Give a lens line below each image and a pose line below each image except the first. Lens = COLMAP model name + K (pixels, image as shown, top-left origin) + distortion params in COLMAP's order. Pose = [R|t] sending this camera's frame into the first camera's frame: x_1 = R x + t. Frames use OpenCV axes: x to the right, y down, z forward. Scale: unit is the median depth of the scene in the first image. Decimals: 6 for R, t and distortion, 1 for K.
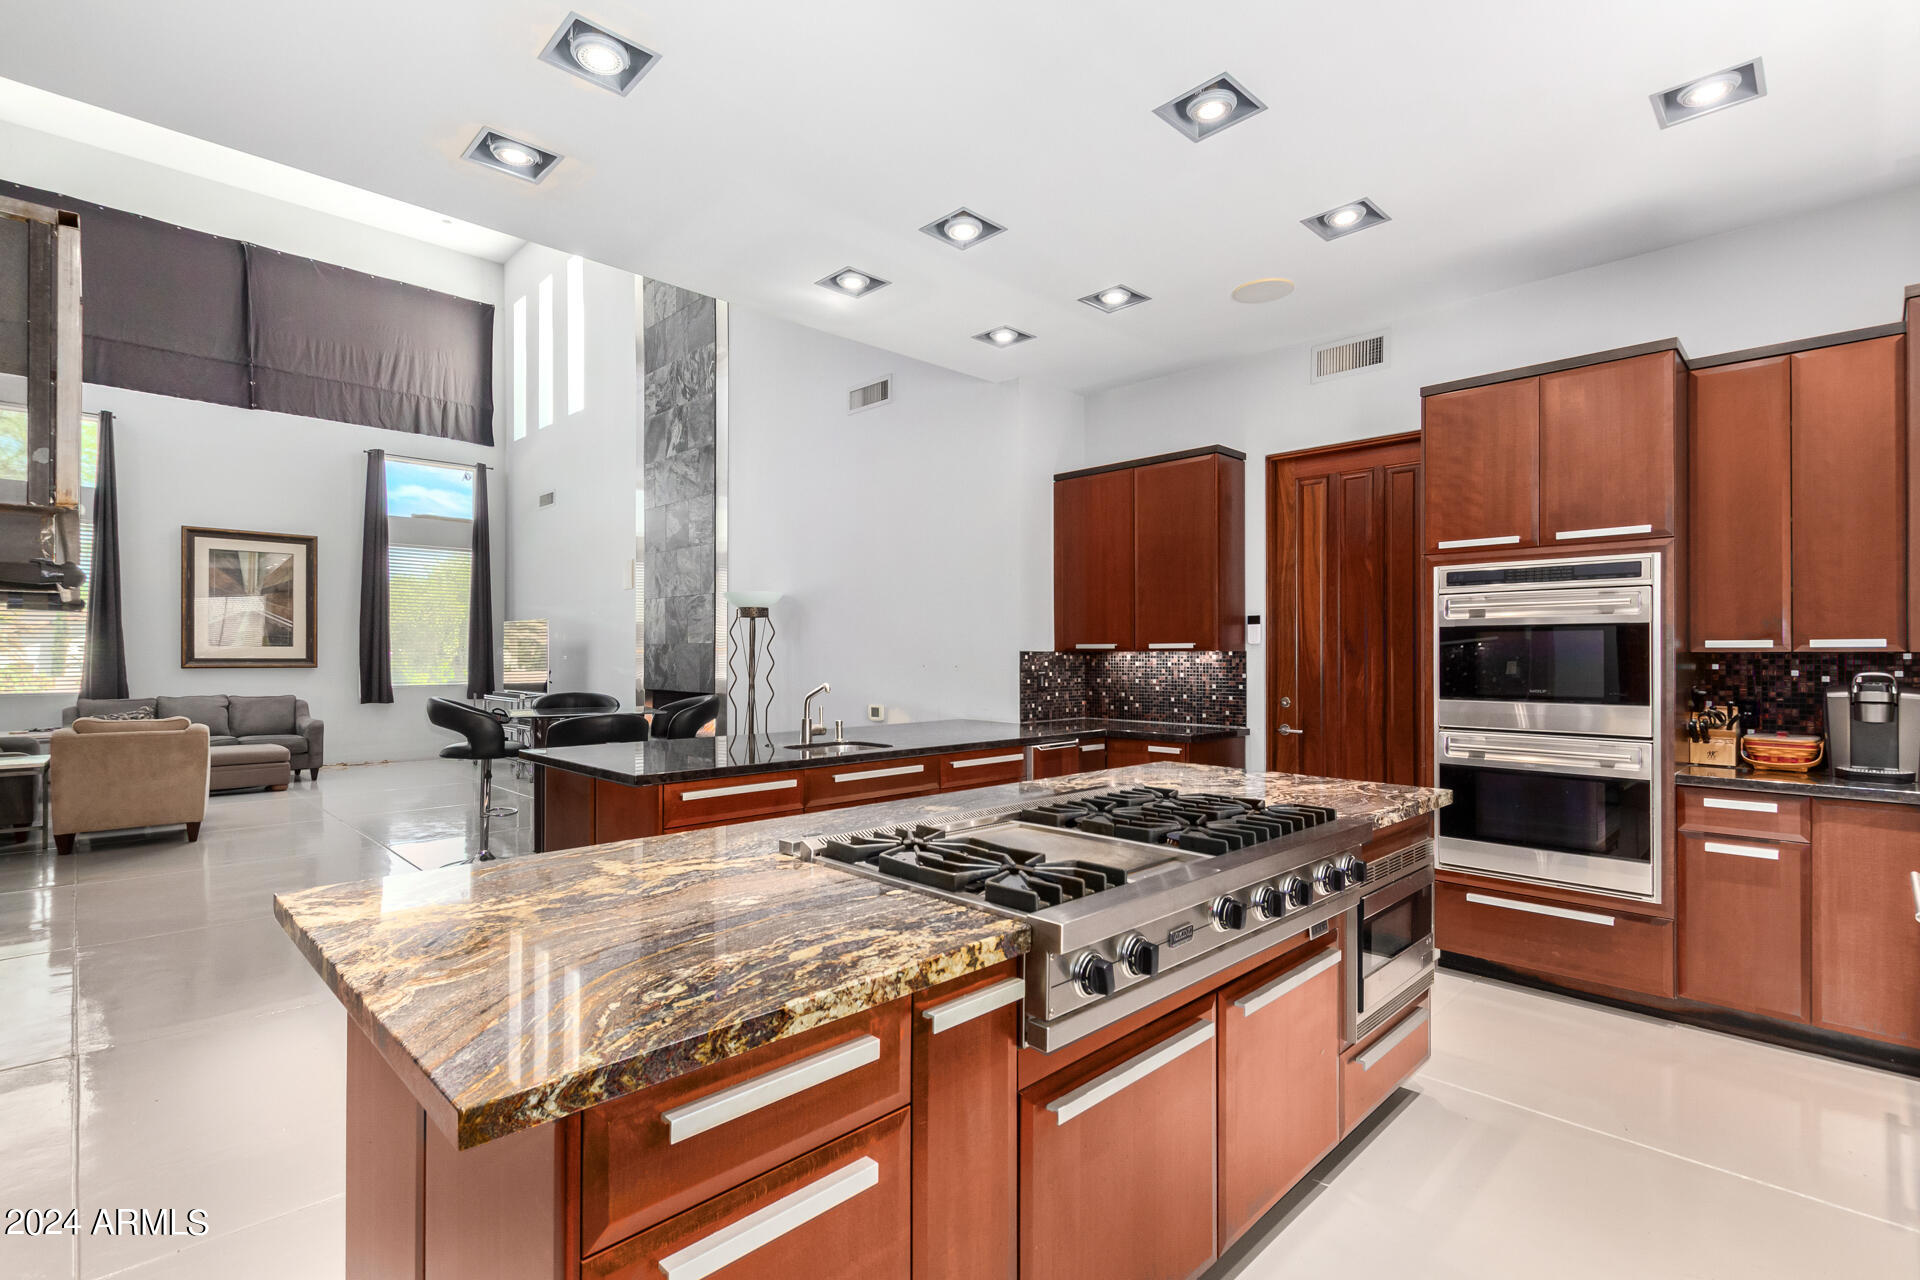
lens RADIAL K [[901.2, 0, 947.4], [0, 901.2, 652.1], [0, 0, 1]] dist [0.011736, -0.001711]
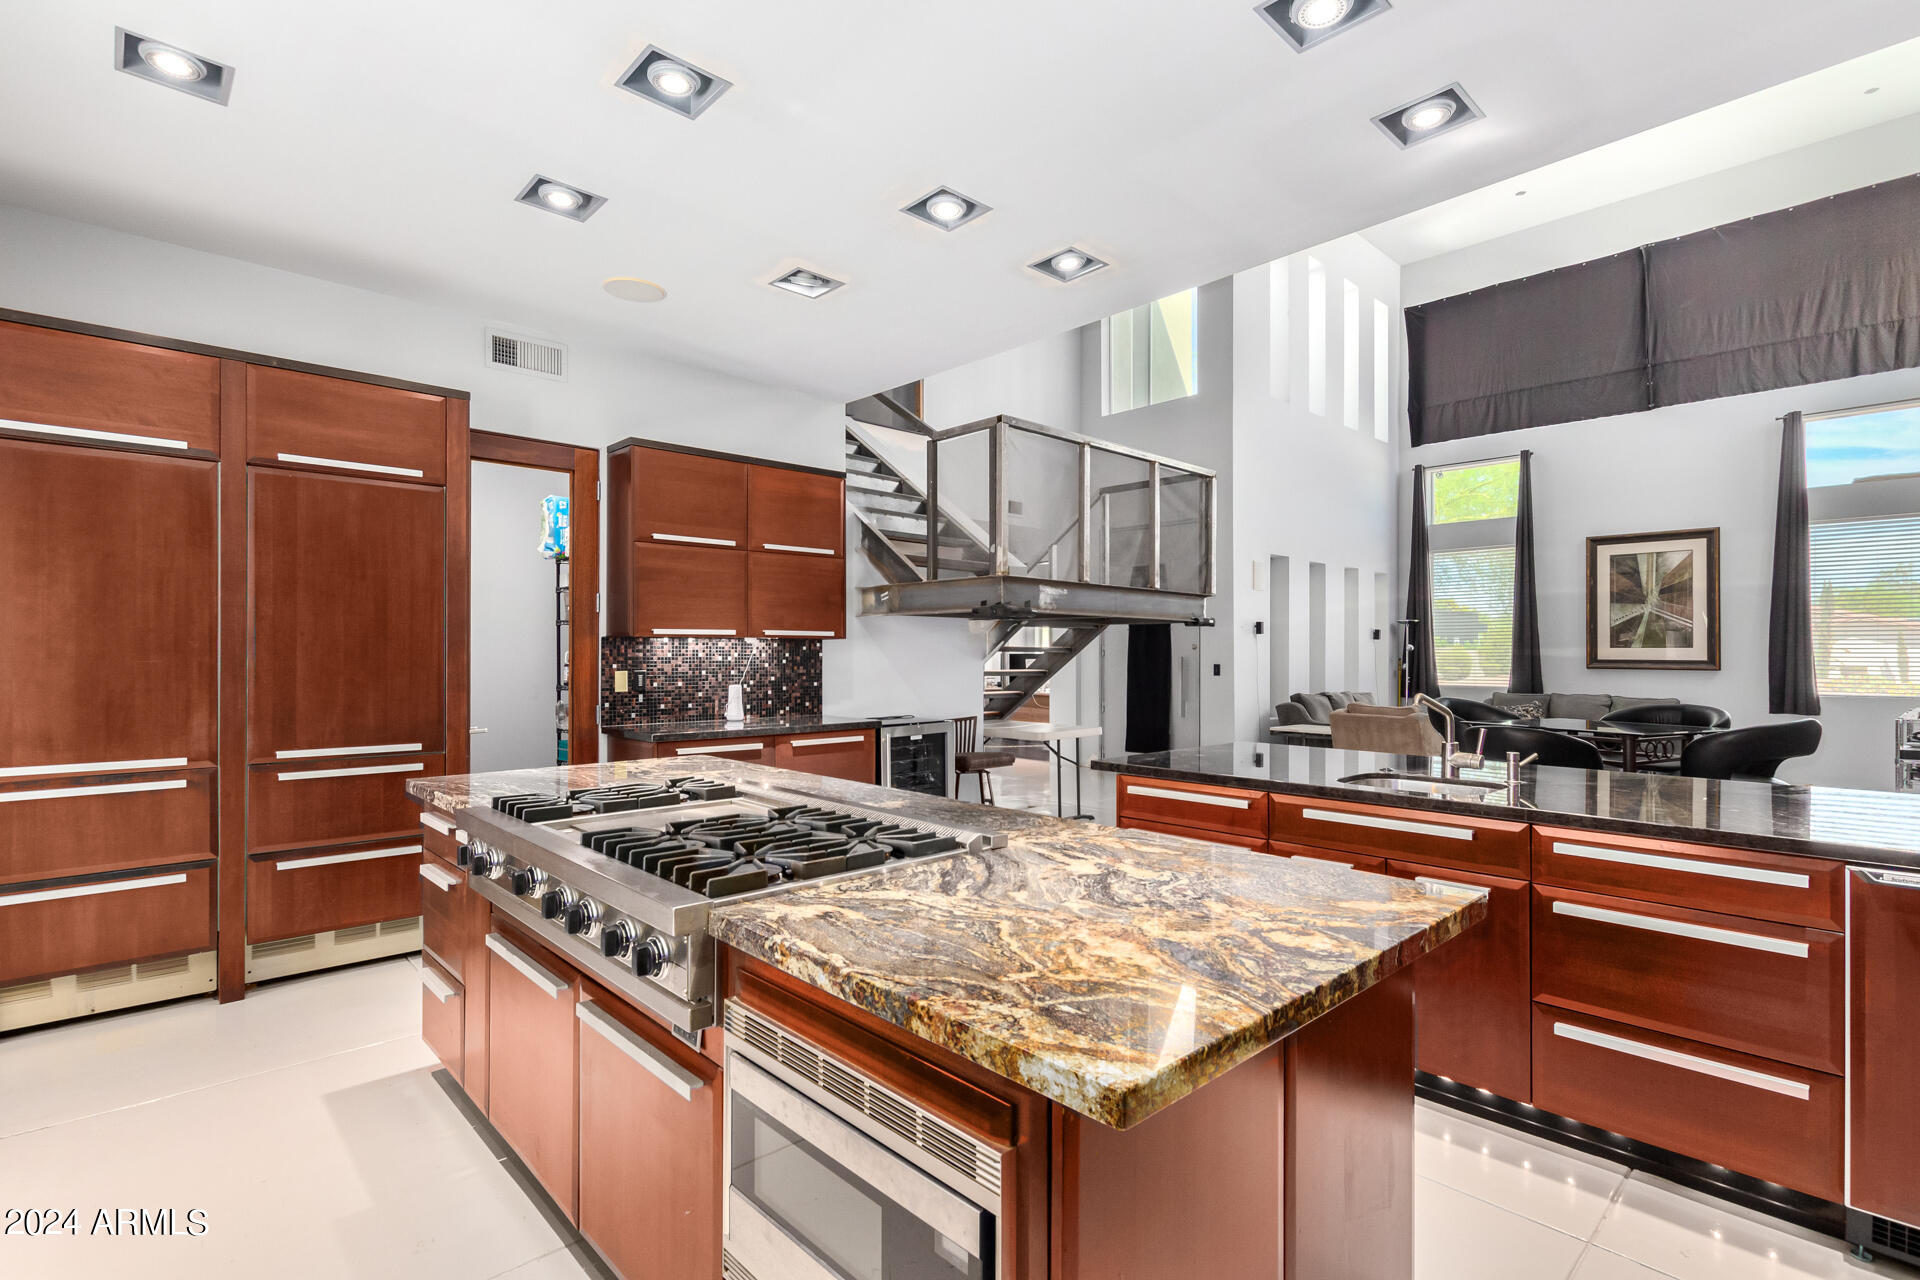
lens RADIAL K [[901.2, 0, 951.9], [0, 901.2, 650.7], [0, 0, 1]] dist [0.011736, -0.001711]
pose [[-0.019015, -0.002819, -0.999815, 0.241043], [0.000552, 0.999996, -0.002830, -0.000855], [0.999819, -0.000605, -0.019013, 0.249430]]
